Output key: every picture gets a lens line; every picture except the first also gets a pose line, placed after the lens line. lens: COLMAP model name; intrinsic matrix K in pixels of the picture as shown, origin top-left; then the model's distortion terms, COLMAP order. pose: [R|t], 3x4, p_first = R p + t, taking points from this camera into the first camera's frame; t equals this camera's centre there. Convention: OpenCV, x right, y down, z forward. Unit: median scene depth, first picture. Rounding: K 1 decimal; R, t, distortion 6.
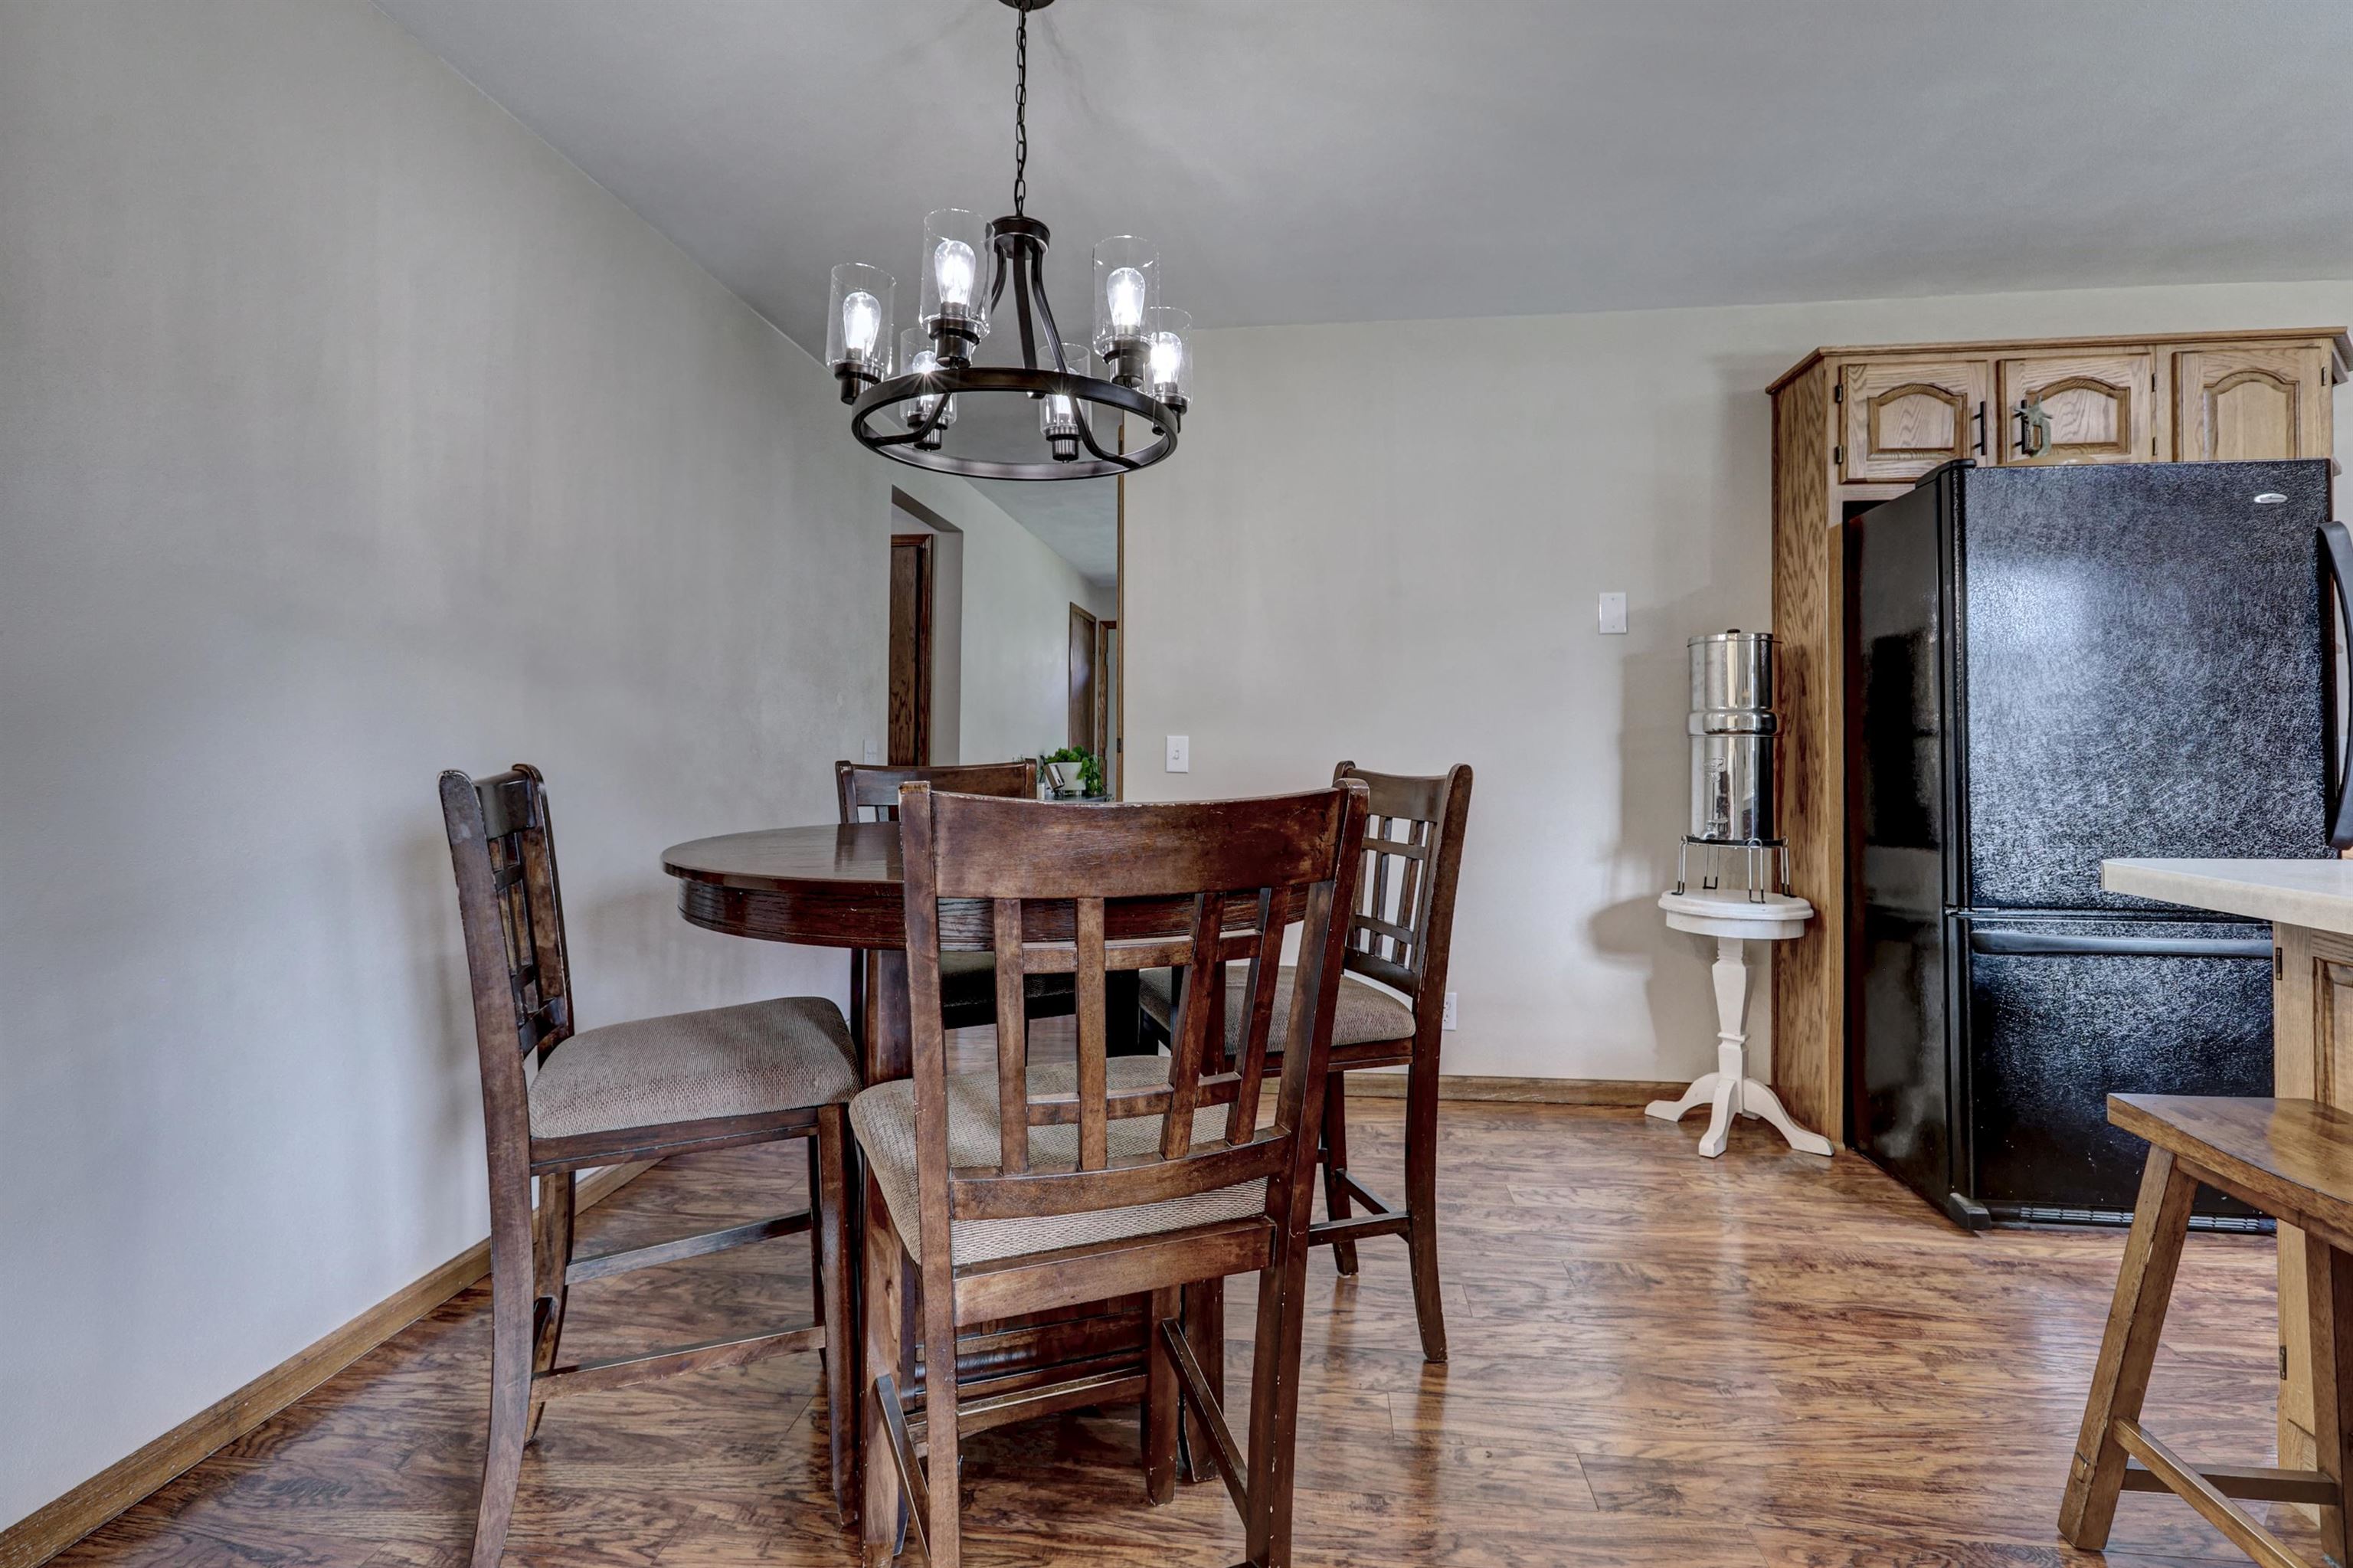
lens RADIAL K [[1072.5, 0, 1185.4], [0, 1072.5, 718.4], [0, 0, 1]] dist [0.003568, 0.000874]
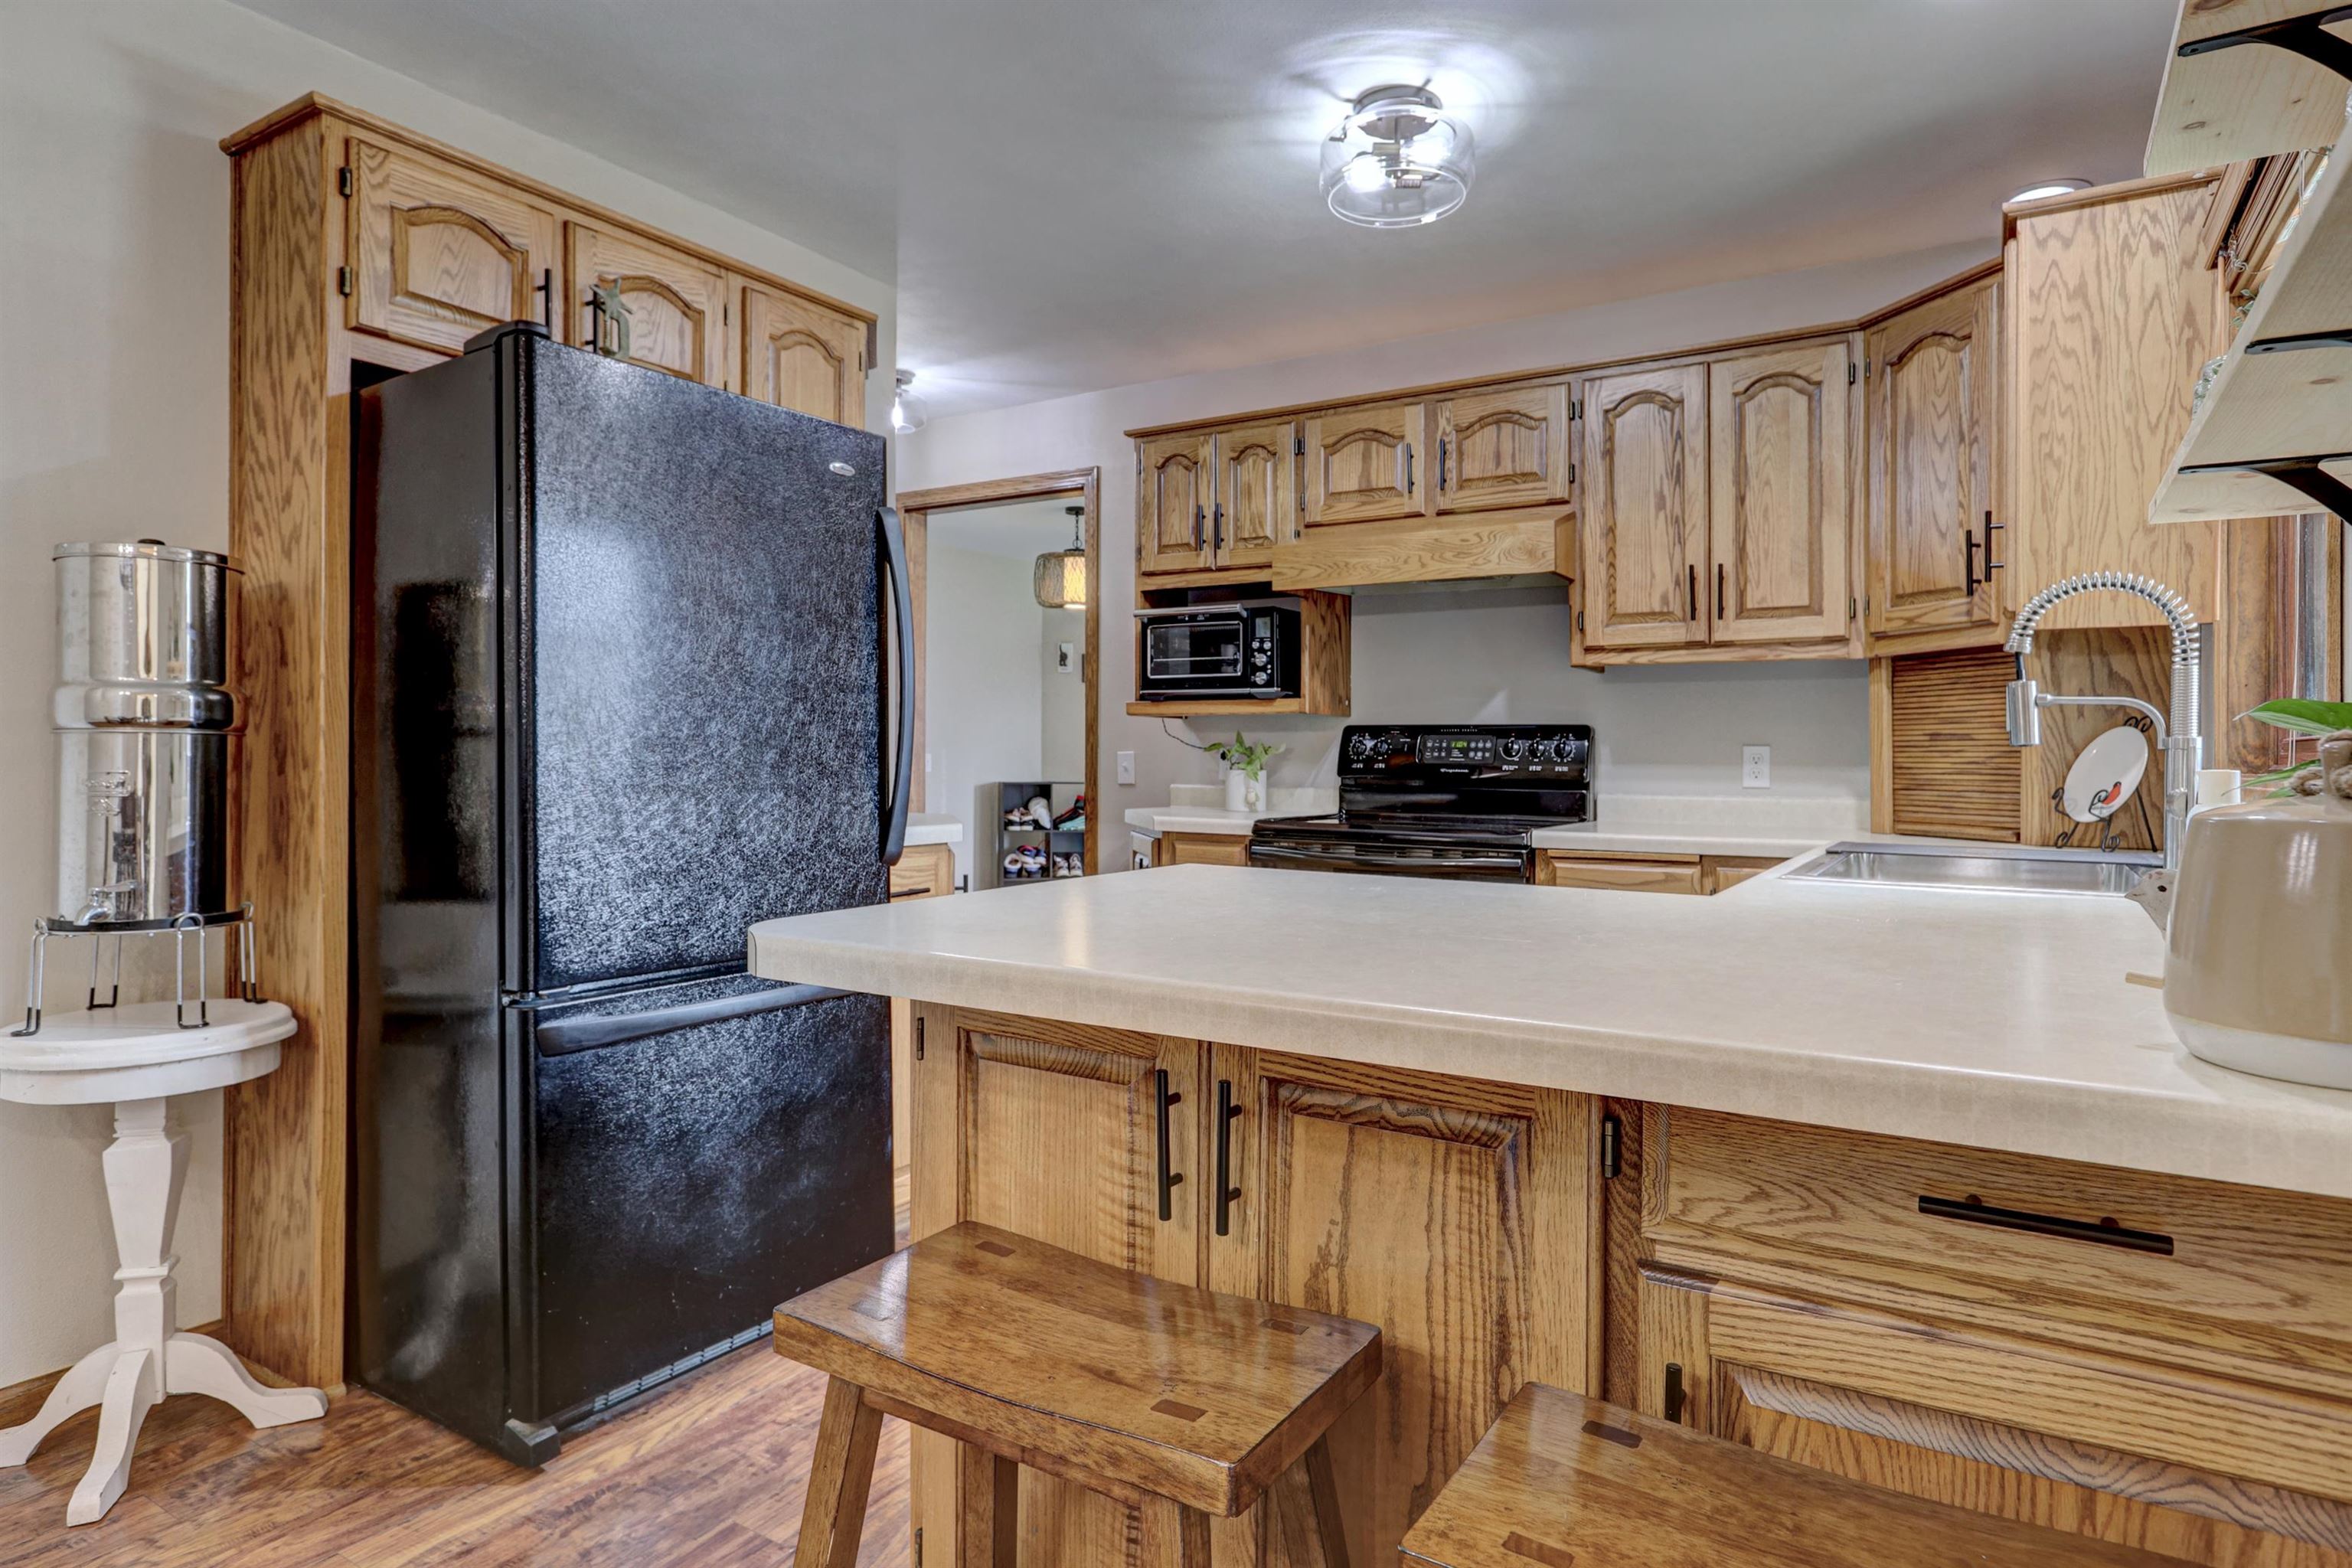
lens RADIAL K [[1307.3, 0, 1176.0], [0, 1307.3, 784.0], [0, 0, 1]] dist [-0.005350, 0.002482]
pose [[0.437941, -0.017639, 0.898831, 0.143521], [-0.029473, 0.998988, 0.033965, 0.005526], [-0.898521, -0.041366, 0.436978, 0.239613]]
